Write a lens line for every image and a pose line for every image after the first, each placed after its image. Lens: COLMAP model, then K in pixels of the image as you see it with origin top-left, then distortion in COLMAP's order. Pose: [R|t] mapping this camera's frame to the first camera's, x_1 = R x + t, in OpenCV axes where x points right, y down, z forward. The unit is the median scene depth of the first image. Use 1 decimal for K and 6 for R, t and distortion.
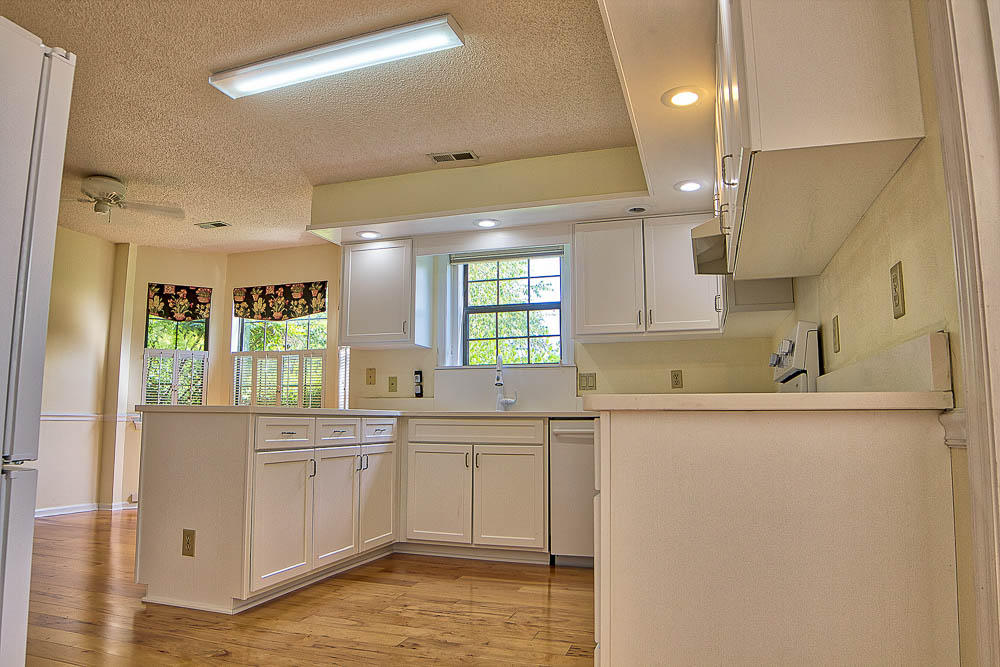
lens RADIAL K [[654.2, 0, 500.0], [0, 654.2, 333.5], [0, 0, 1]] dist [-0.091873, 0.000603]
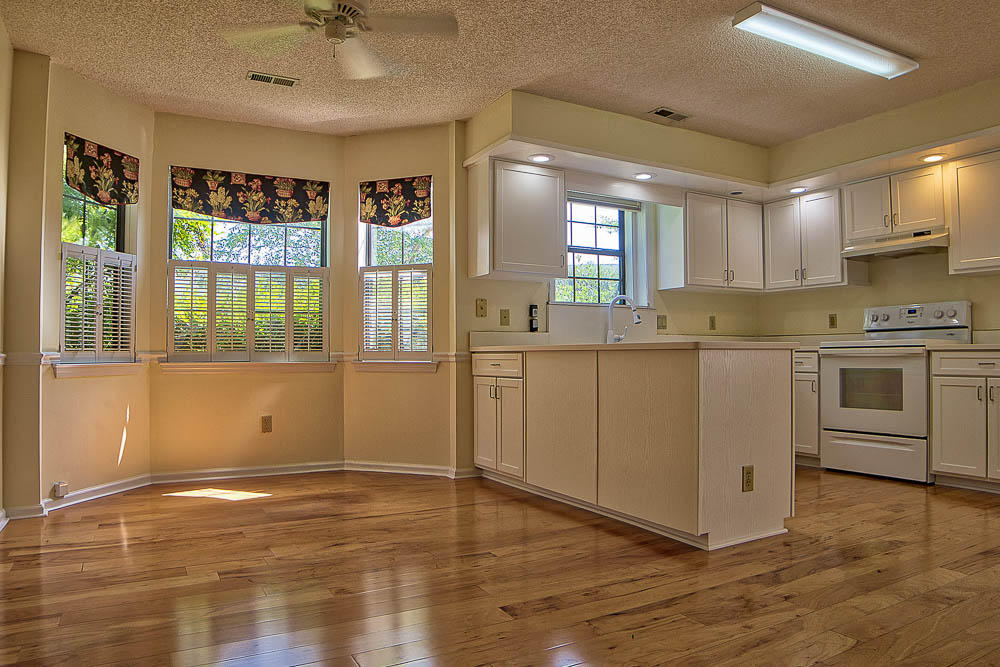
lens RADIAL K [[654.2, 0, 500.0], [0, 654.2, 333.5], [0, 0, 1]] dist [-0.091873, 0.000603]
pose [[0.678608, 0.015898, 0.734329, -0.696397], [-0.090723, 0.993924, 0.062321, 0.034224], [-0.728876, -0.108912, 0.675927, 0.290859]]
